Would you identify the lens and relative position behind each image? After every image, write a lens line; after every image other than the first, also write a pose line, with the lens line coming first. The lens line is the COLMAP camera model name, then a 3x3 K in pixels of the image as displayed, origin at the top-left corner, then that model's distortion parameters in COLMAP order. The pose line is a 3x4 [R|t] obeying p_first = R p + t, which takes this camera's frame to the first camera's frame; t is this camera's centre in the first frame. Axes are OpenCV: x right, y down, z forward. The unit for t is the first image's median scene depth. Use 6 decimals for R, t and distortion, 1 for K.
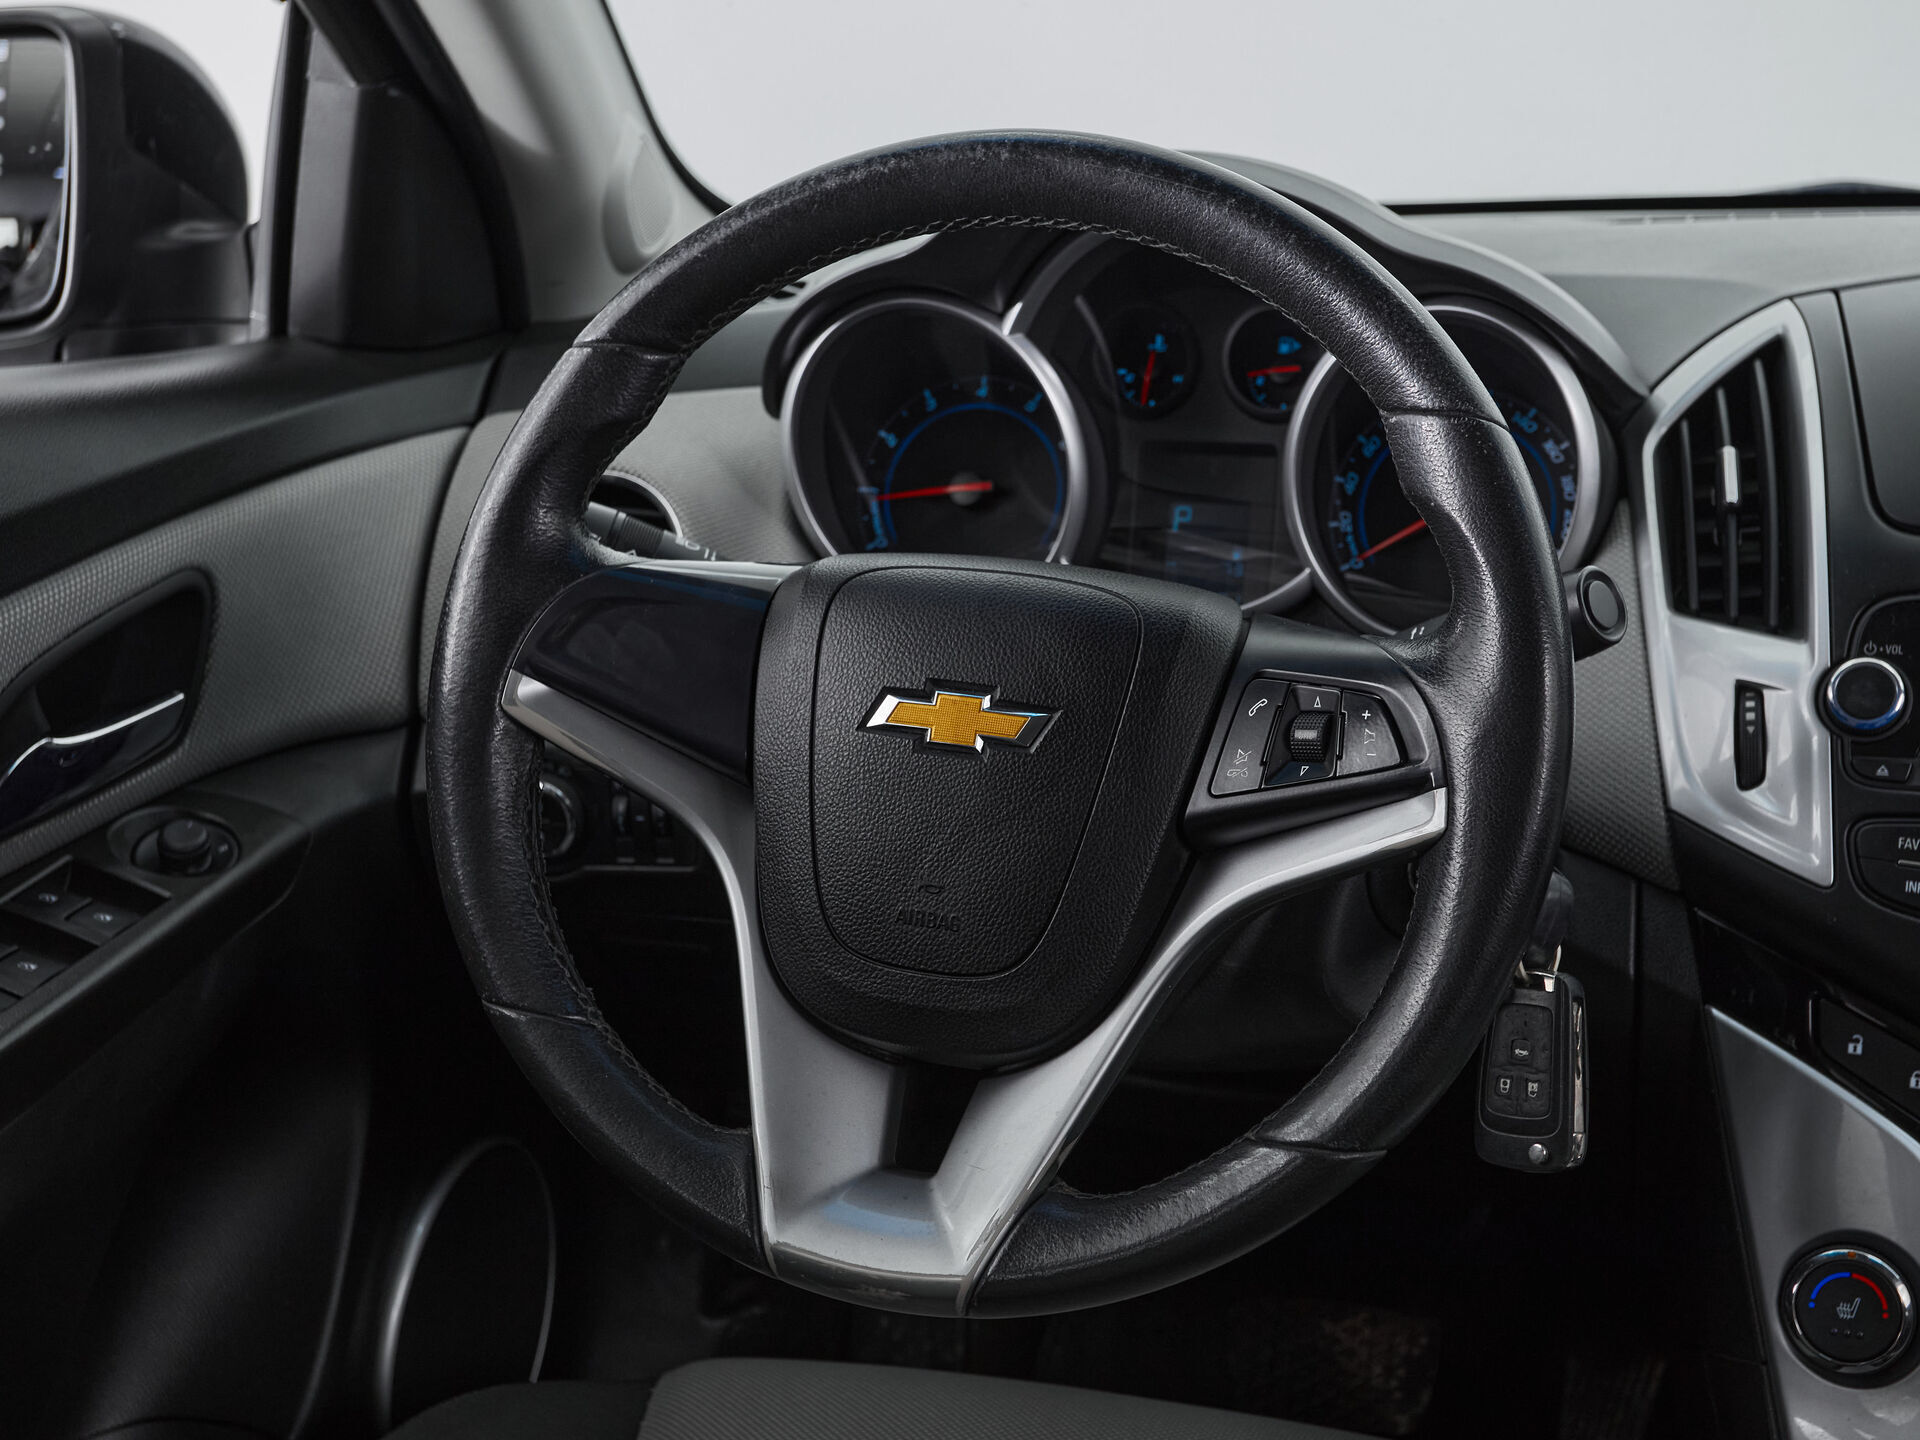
lens RADIAL K [[2755.1, 0, 932.4], [0, 2755.1, 705.7], [0, 0, 1]] dist [0.009009, 0.108778]
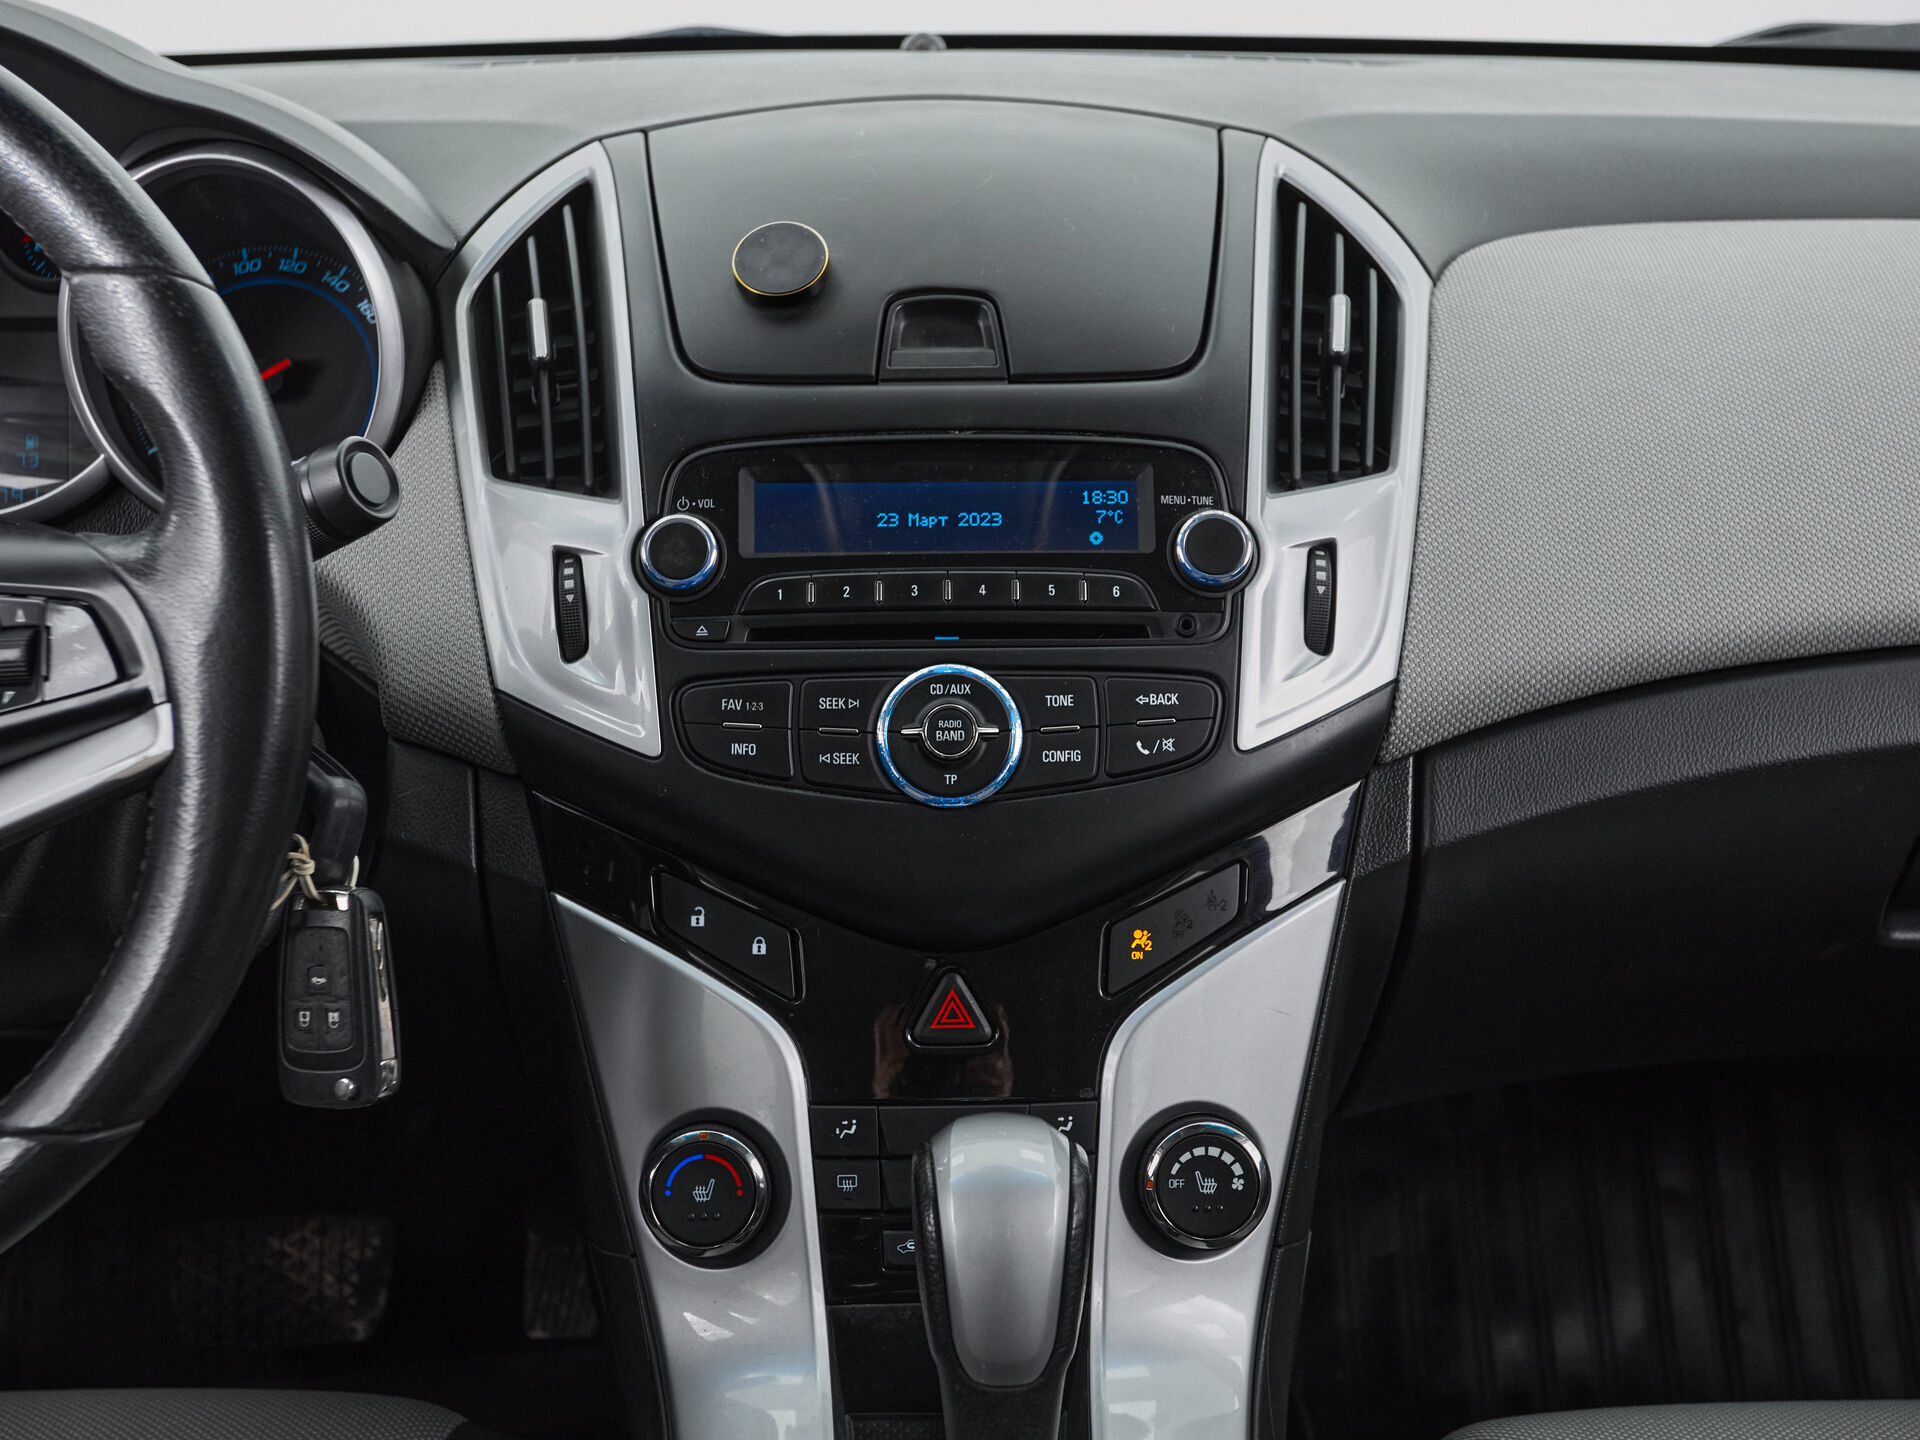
lens RADIAL K [[2595.2, 0, 931.7], [0, 2595.2, 712.6], [0, 0, 1]] dist [0.033624, 0.027379]
pose [[0.940119, -0.096739, 0.326830, 0.121729], [0.077861, 0.994476, 0.070391, -0.005549], [-0.331835, -0.040728, 0.942458, 0.122198]]
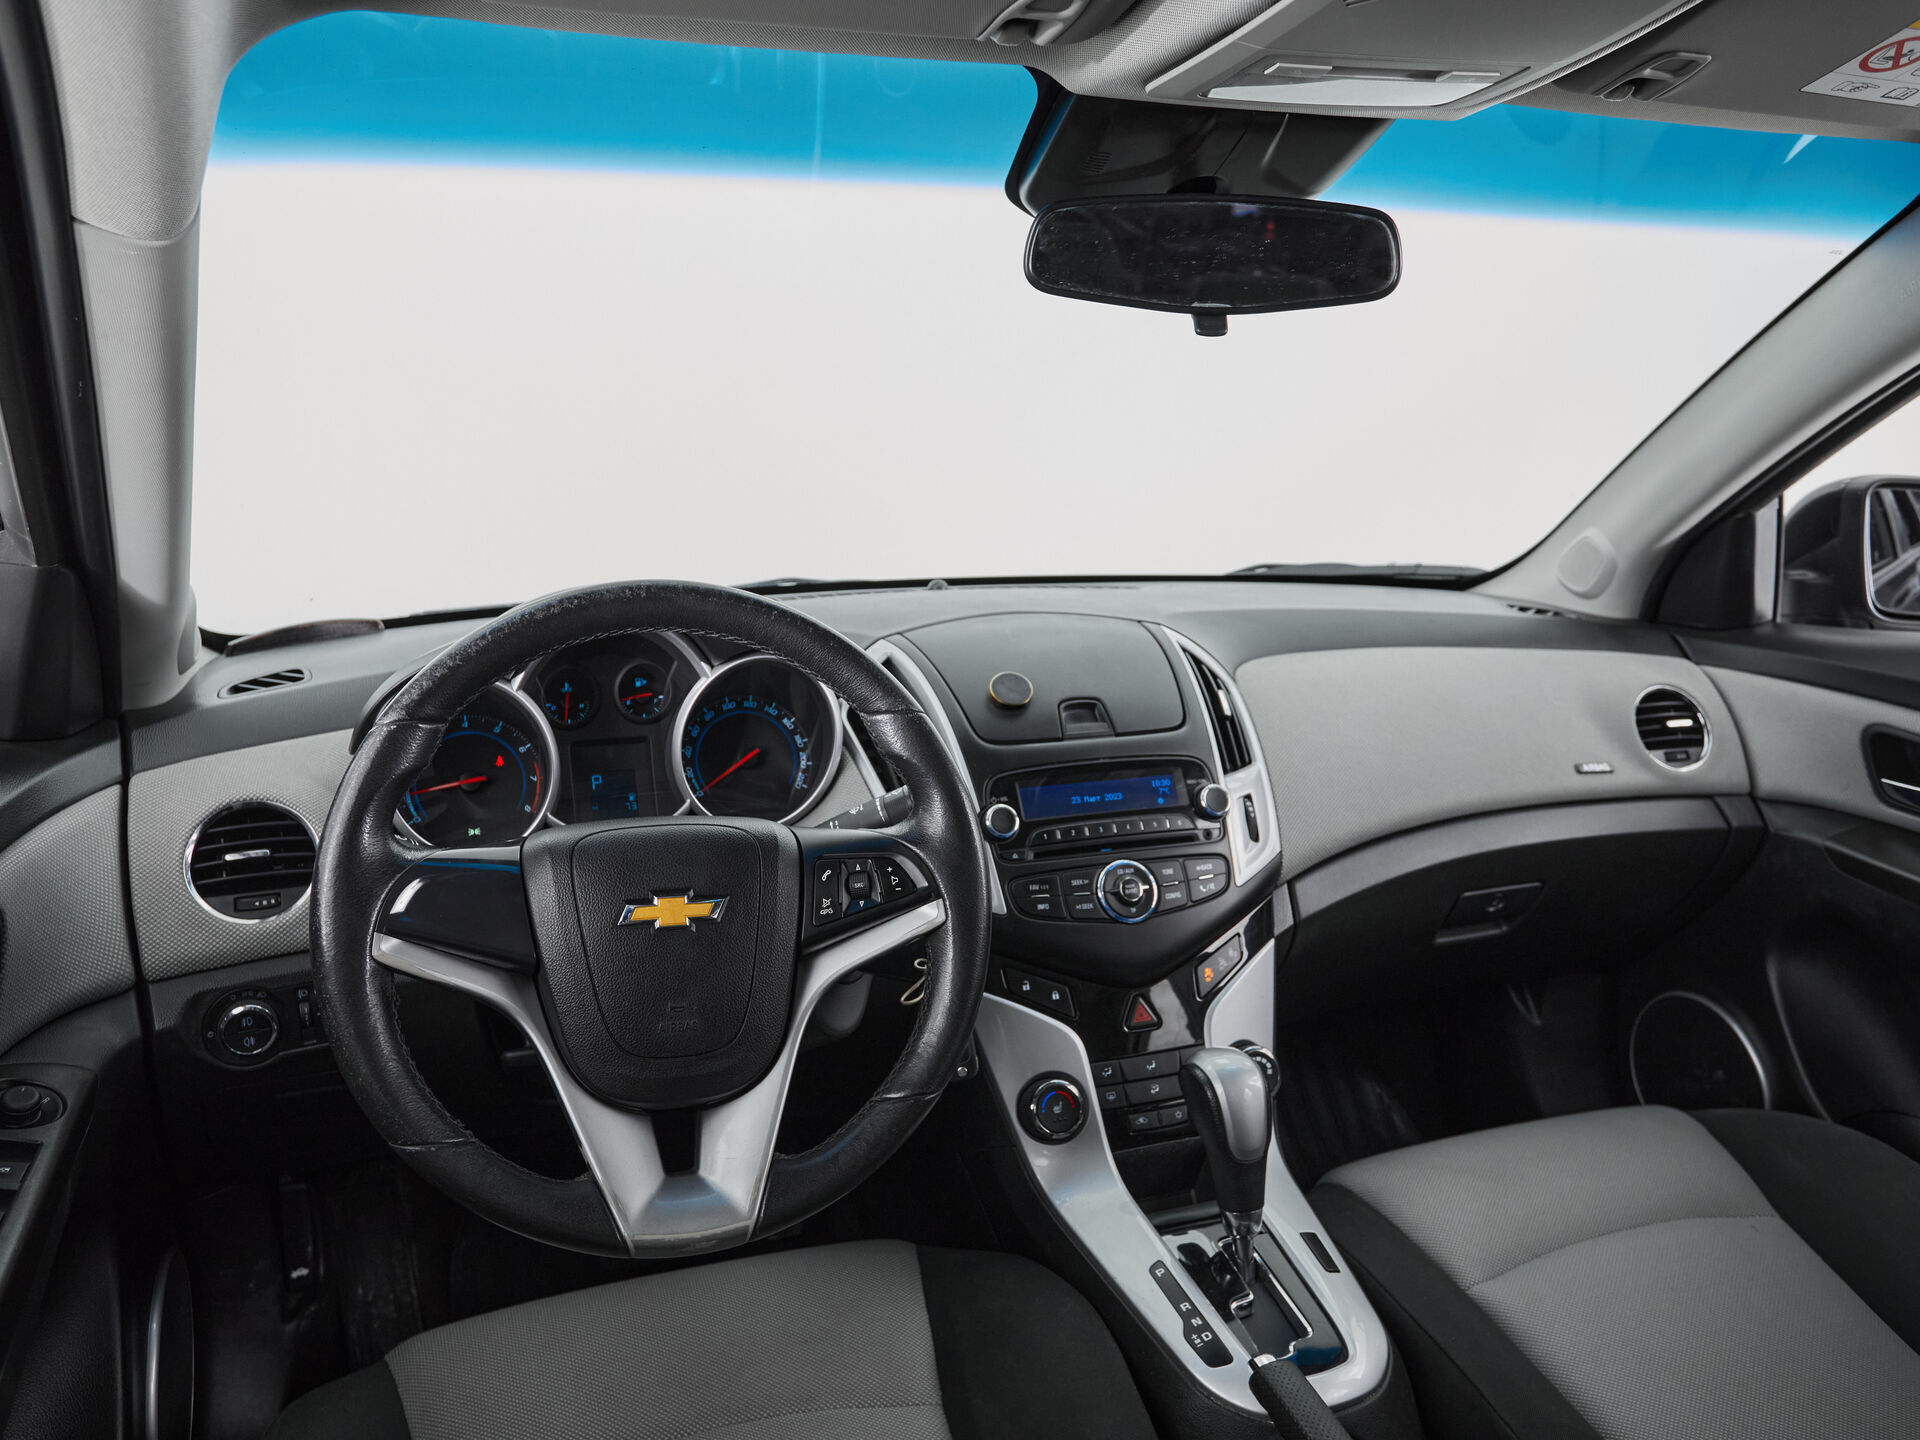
lens RADIAL K [[1433.7, 0, 955.3], [0, 1433.7, 720.7], [0, 0, 1]] dist [-0.058445, 0.057836]
pose [[0.786190, -0.106168, 0.608797, -0.355975], [0.153394, 0.987828, -0.025822, -0.058166], [-0.598645, 0.113687, 0.792906, 0.138691]]
